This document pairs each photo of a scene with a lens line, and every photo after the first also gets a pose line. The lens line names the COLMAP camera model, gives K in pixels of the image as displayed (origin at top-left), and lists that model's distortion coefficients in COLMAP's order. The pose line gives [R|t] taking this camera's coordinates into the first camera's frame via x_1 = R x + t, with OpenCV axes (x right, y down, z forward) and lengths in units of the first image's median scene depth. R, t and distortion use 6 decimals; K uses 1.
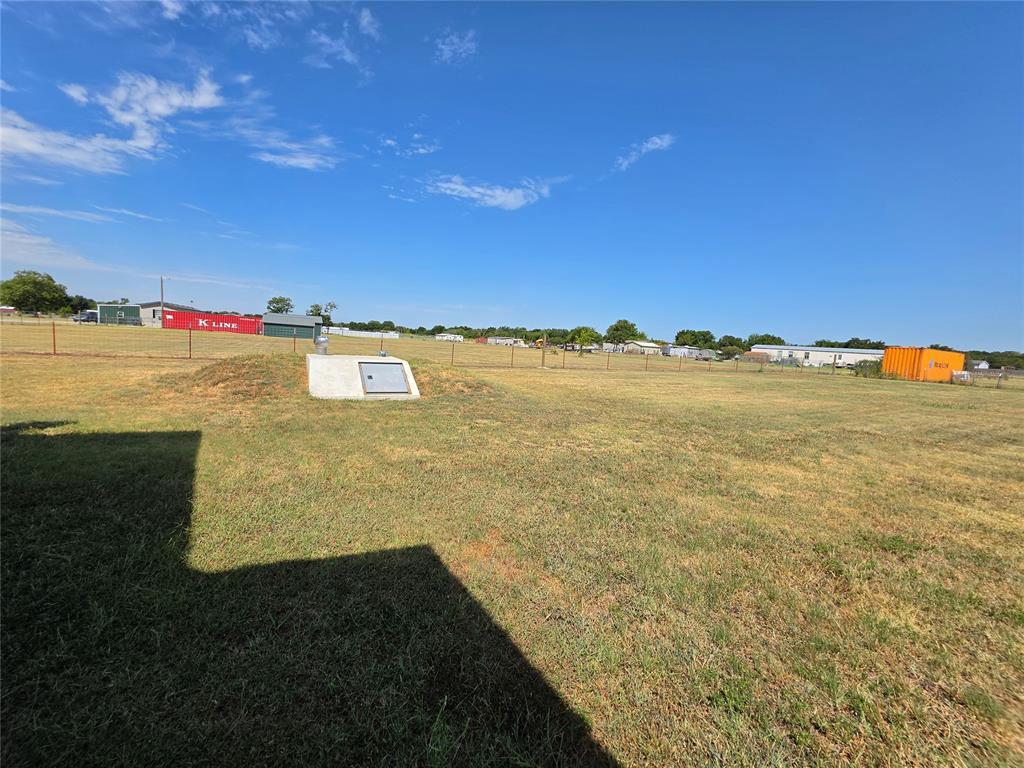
lens RADIAL K [[406.1, 0, 509.4], [0, 406.1, 379.4], [0, 0, 1]] dist [0.000135, 0.000478]
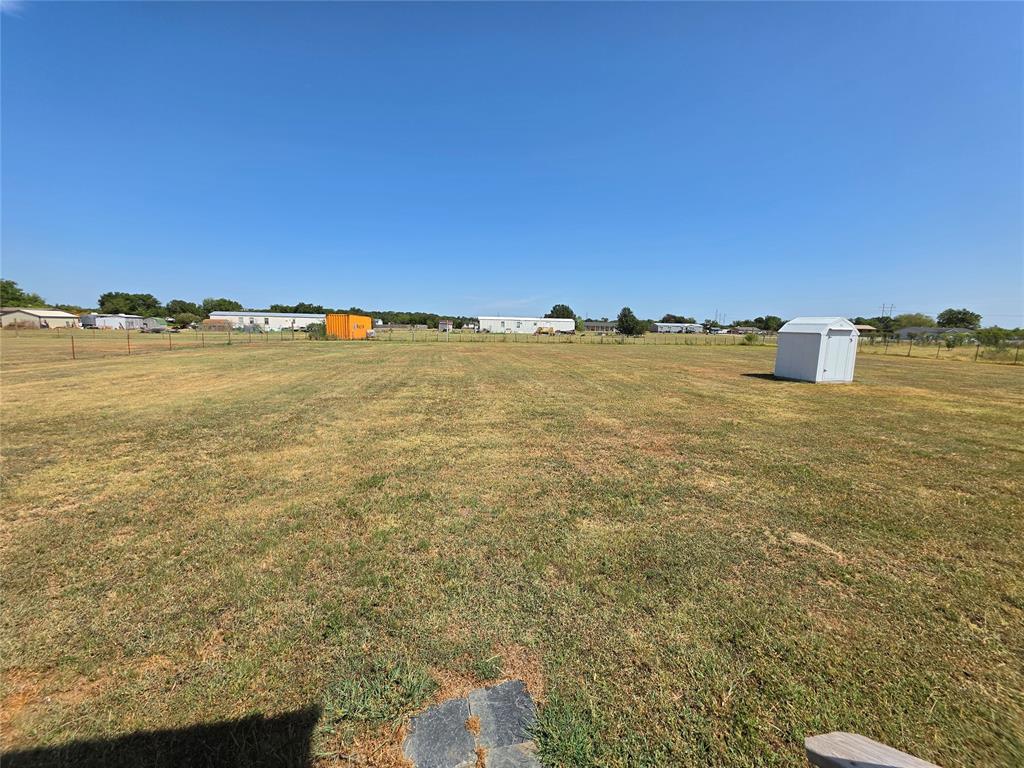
lens RADIAL K [[406.1, 0, 509.4], [0, 406.1, 379.4], [0, 0, 1]] dist [0.000135, 0.000478]
pose [[0.391542, -0.168087, 0.904678, -0.131231], [0.090542, 0.985441, 0.143907, -0.096010], [-0.915695, 0.025566, 0.401060, -0.086106]]
